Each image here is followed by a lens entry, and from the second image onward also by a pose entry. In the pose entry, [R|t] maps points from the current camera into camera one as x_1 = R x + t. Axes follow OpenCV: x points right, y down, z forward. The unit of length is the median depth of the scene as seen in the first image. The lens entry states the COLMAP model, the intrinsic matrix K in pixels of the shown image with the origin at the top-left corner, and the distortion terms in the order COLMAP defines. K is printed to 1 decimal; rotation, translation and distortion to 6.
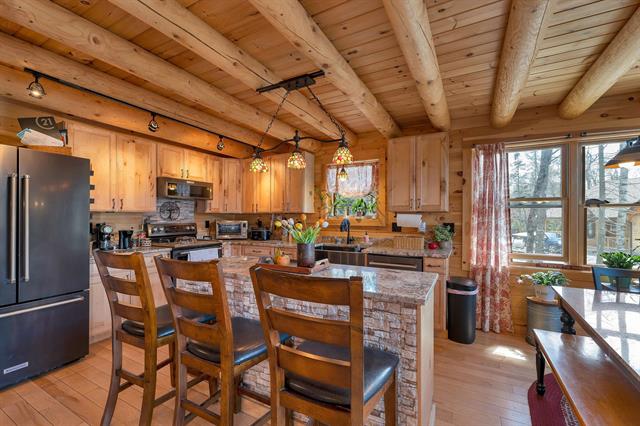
lens RADIAL K [[270.4, 0, 318.2], [0, 270.4, 218.0], [0, 0, 1]] dist [0.004246, -0.000418]
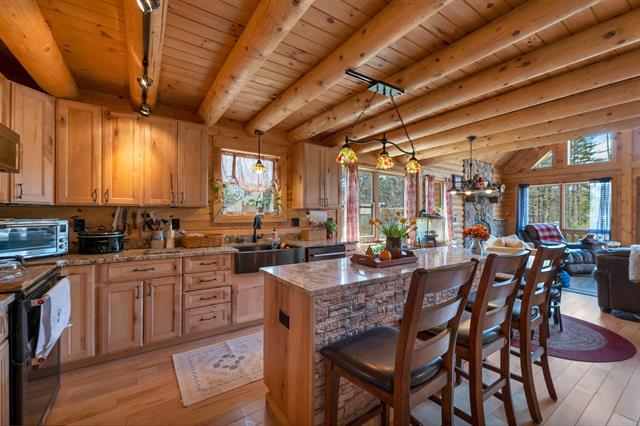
lens RADIAL K [[270.4, 0, 313.1], [0, 270.4, 213.2], [0, 0, 1]] dist [0.004246, -0.000418]
pose [[0.447400, 0.001136, 0.894333, -0.803304], [-0.003282, 0.999995, 0.000372, -0.005135], [-0.894328, -0.003102, 0.447401, 0.535274]]
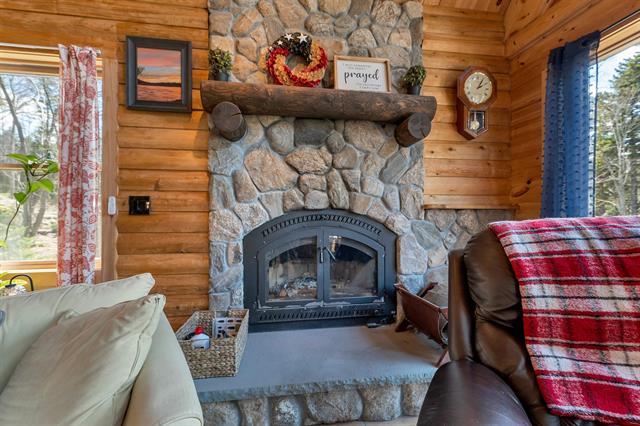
lens RADIAL K [[270.4, 0, 320.2], [0, 270.4, 212.4], [0, 0, 1]] dist [0.004246, -0.000418]
pose [[0.791932, -0.000738, 0.610609, 1.494506], [0.004144, 0.999983, -0.004166, 0.062310], [-0.610595, 0.005830, 0.791921, -0.186467]]
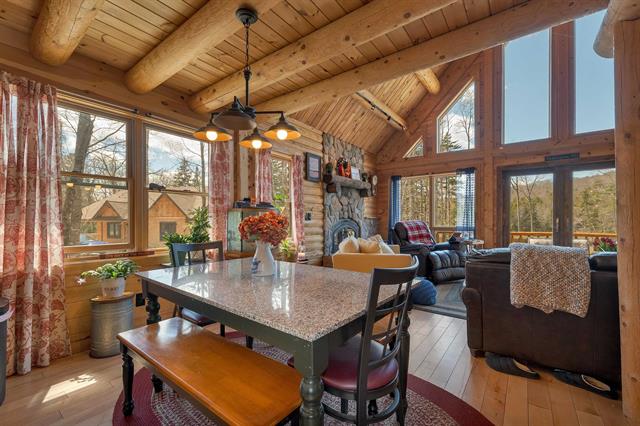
lens RADIAL K [[270.4, 0, 320.6], [0, 270.4, 220.4], [0, 0, 1]] dist [0.004246, -0.000418]
pose [[0.135501, -0.002242, 0.990775, 0.084734], [0.005106, 0.999986, 0.001565, 0.063412], [-0.990764, 0.004847, 0.135511, 0.227695]]
